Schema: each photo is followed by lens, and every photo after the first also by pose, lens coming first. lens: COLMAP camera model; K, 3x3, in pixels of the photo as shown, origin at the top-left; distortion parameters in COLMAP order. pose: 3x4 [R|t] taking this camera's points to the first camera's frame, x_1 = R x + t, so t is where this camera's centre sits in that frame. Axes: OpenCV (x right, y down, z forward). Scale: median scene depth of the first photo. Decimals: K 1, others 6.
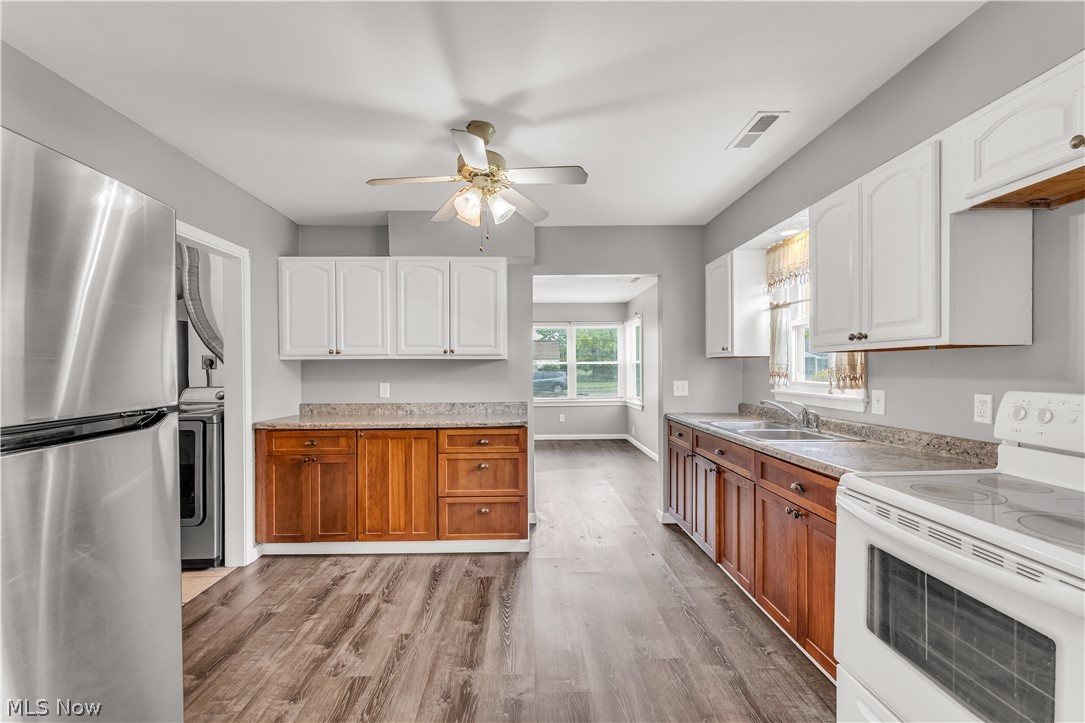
lens RADIAL K [[440.6, 0, 535.7], [0, 440.6, 368.7], [0, 0, 1]] dist [-0.000620, -0.000119]
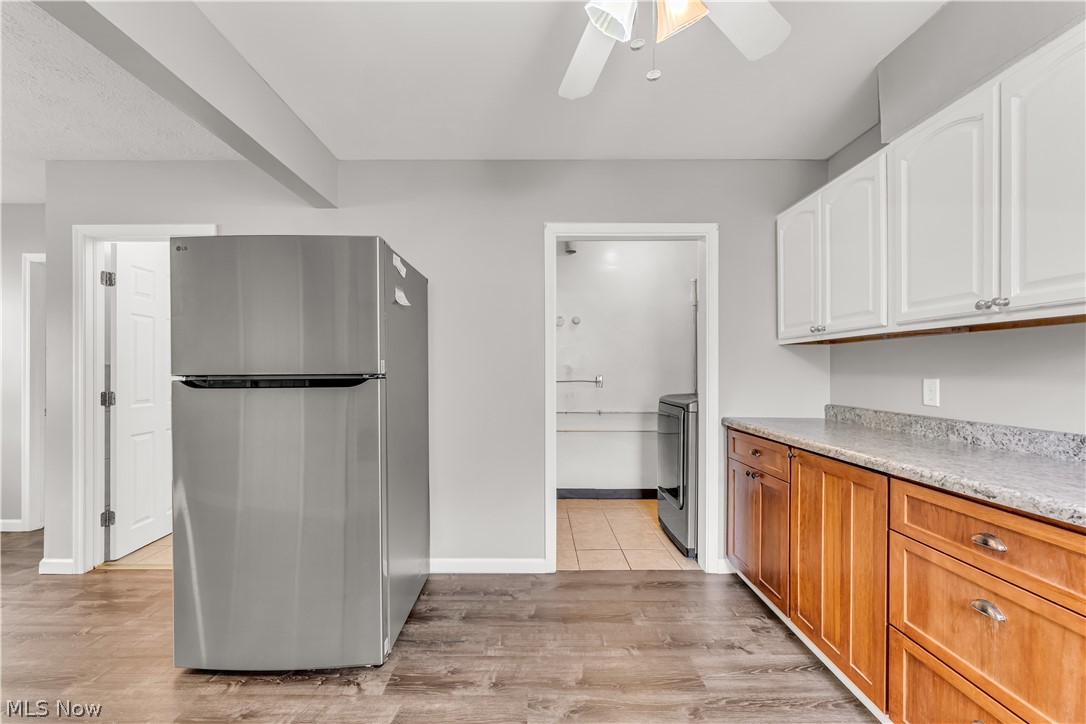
lens RADIAL K [[440.2, 0, 535.5], [0, 440.2, 368.9], [0, 0, 1]] dist [-0.001028, -0.000266]
pose [[-0.021894, 0.003592, -0.999754, 0.246814], [-0.004243, 0.999984, 0.003685, 0.024185], [0.999751, 0.004322, -0.021879, 0.638177]]
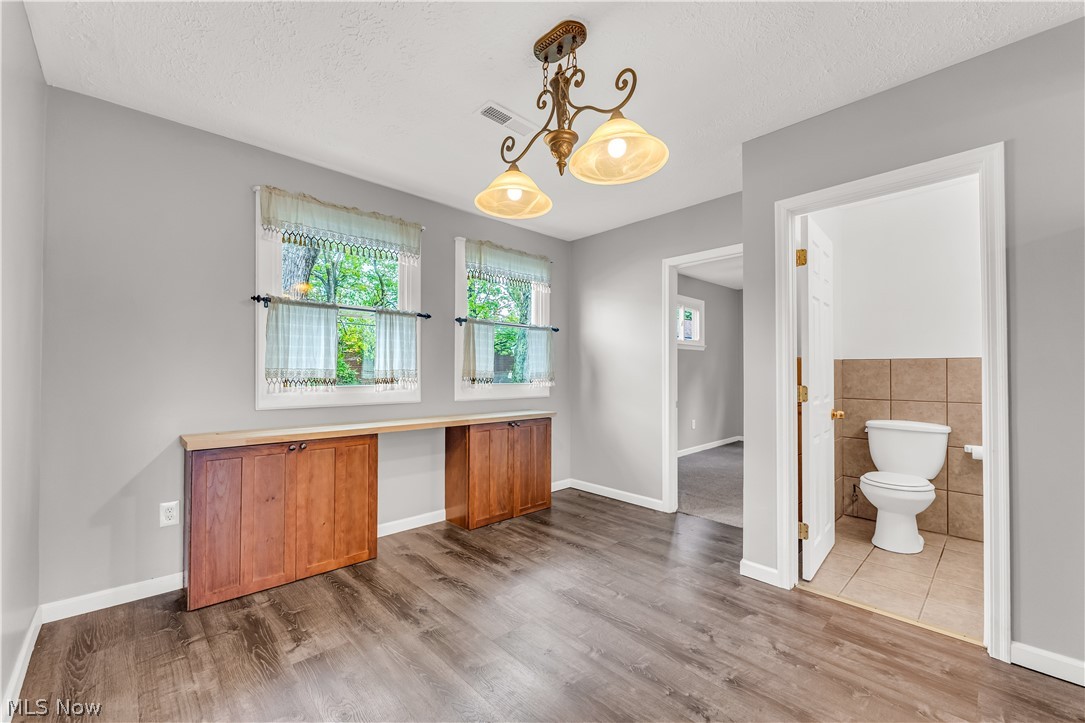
lens RADIAL K [[440.6, 0, 535.7], [0, 440.6, 368.7], [0, 0, 1]] dist [-0.000620, -0.000119]
pose [[-0.745704, -0.001581, -0.666276, 0.246707], [0.001433, 0.999991, -0.003978, 0.049961], [0.666276, -0.003921, -0.745695, 0.001971]]
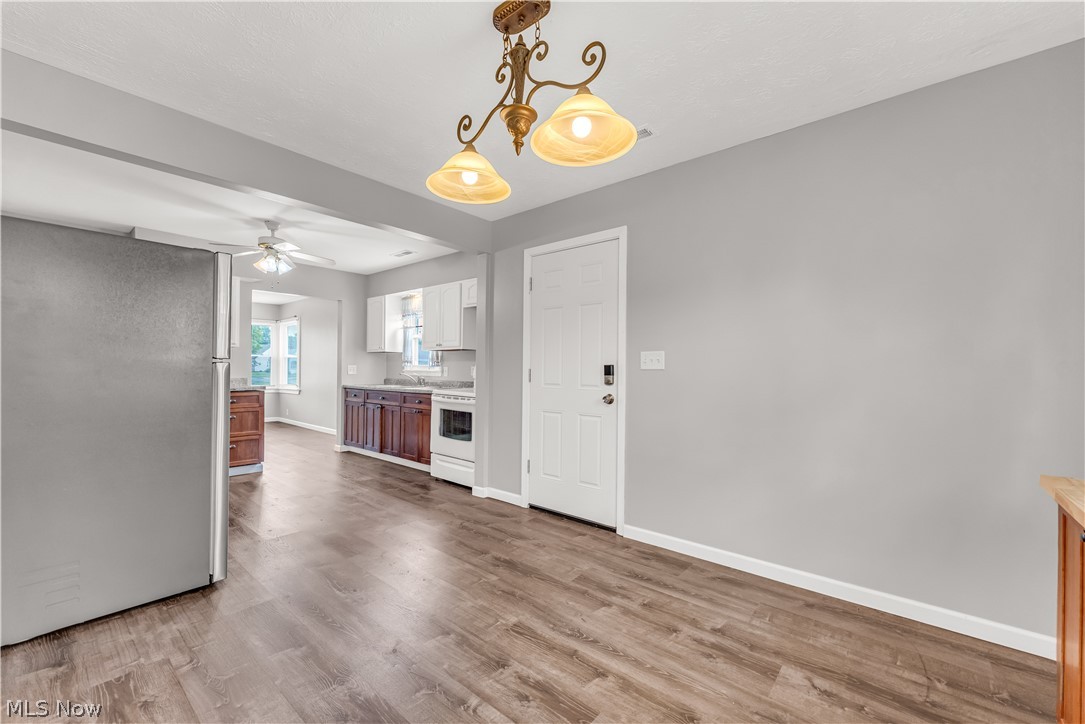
lens RADIAL K [[440.6, 0, 535.7], [0, 440.6, 369.2], [0, 0, 1]] dist [-0.000620, -0.000119]
pose [[0.670903, 0.012725, 0.741436, -0.544679], [-0.011749, 0.999910, -0.006529, 0.054732], [-0.741452, -0.004331, 0.670992, -0.784785]]
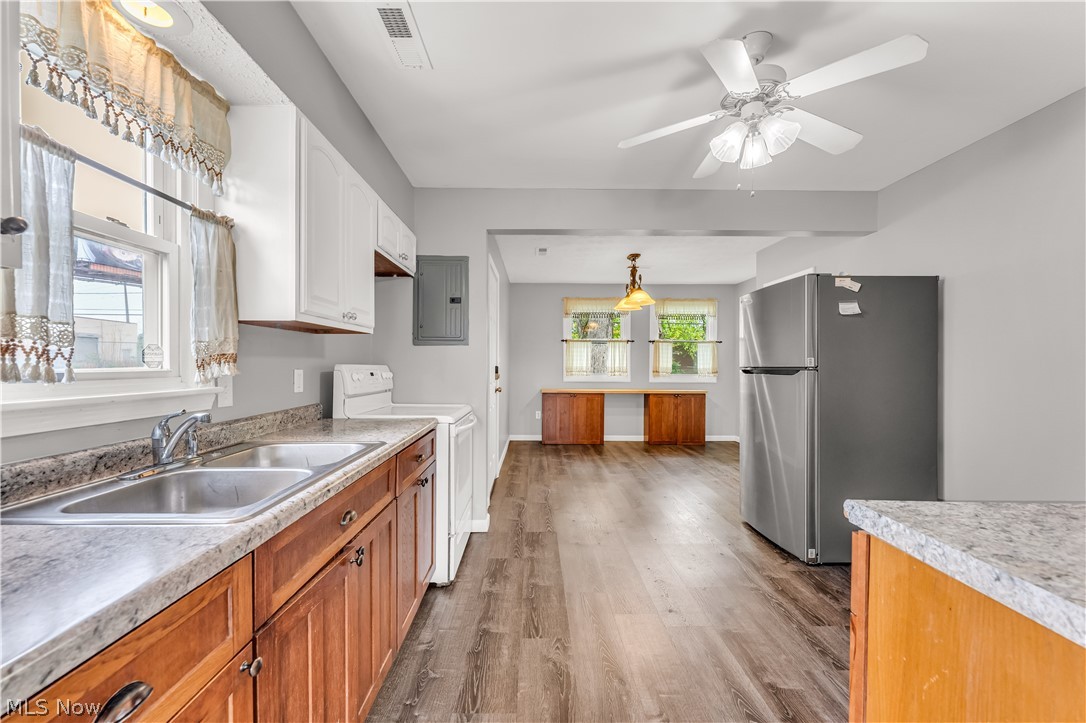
lens RADIAL K [[440.2, 0, 535.5], [0, 440.2, 368.4], [0, 0, 1]] dist [-0.001028, -0.000266]
pose [[-0.999842, 0.003156, 0.017497, 0.185648], [0.003402, 0.999895, 0.014070, 0.022881], [-0.017451, 0.014127, -0.999748, 1.301405]]
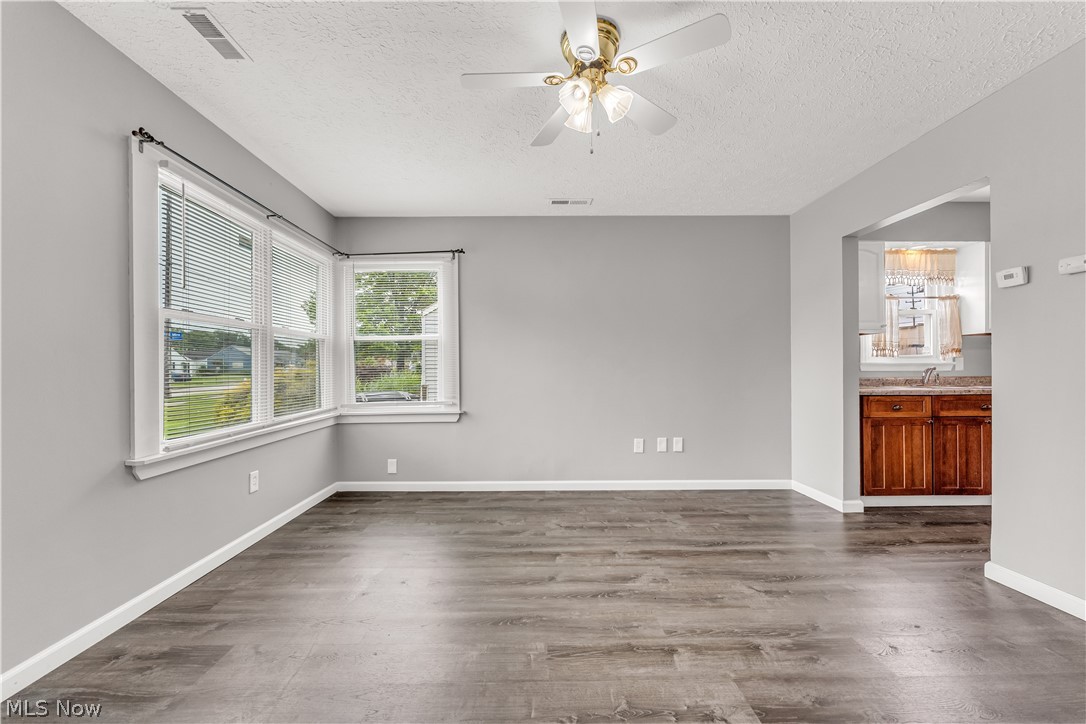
lens RADIAL K [[440.2, 0, 535.5], [0, 440.2, 368.9], [0, 0, 1]] dist [-0.001028, -0.000266]
pose [[0.013115, 0.008214, 0.999880, -0.767087], [0.008952, 0.999925, -0.008332, 0.071901], [-0.999874, 0.009060, 0.013040, 2.026125]]
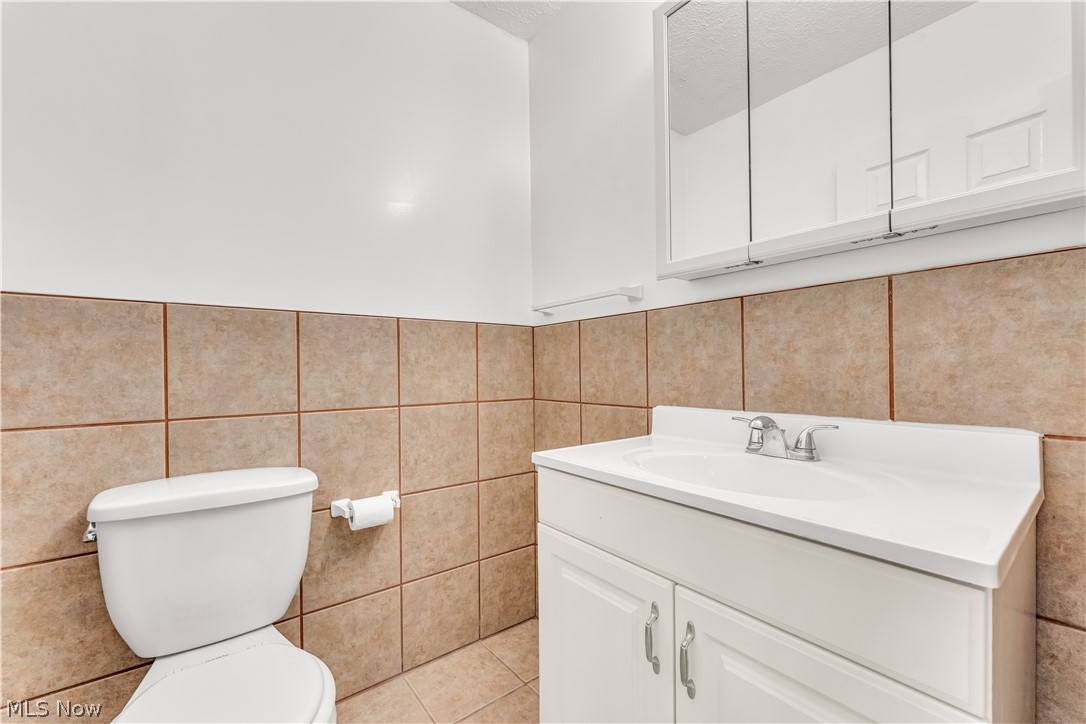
lens RADIAL K [[440.2, 0, 535.5], [0, 440.2, 368.9], [0, 0, 1]] dist [-0.001028, -0.000266]
pose [[0.587806, -0.001161, -0.809001, -0.658160], [0.007177, 0.999967, 0.003780, 0.081603], [0.808970, -0.008029, 0.587795, -0.194455]]
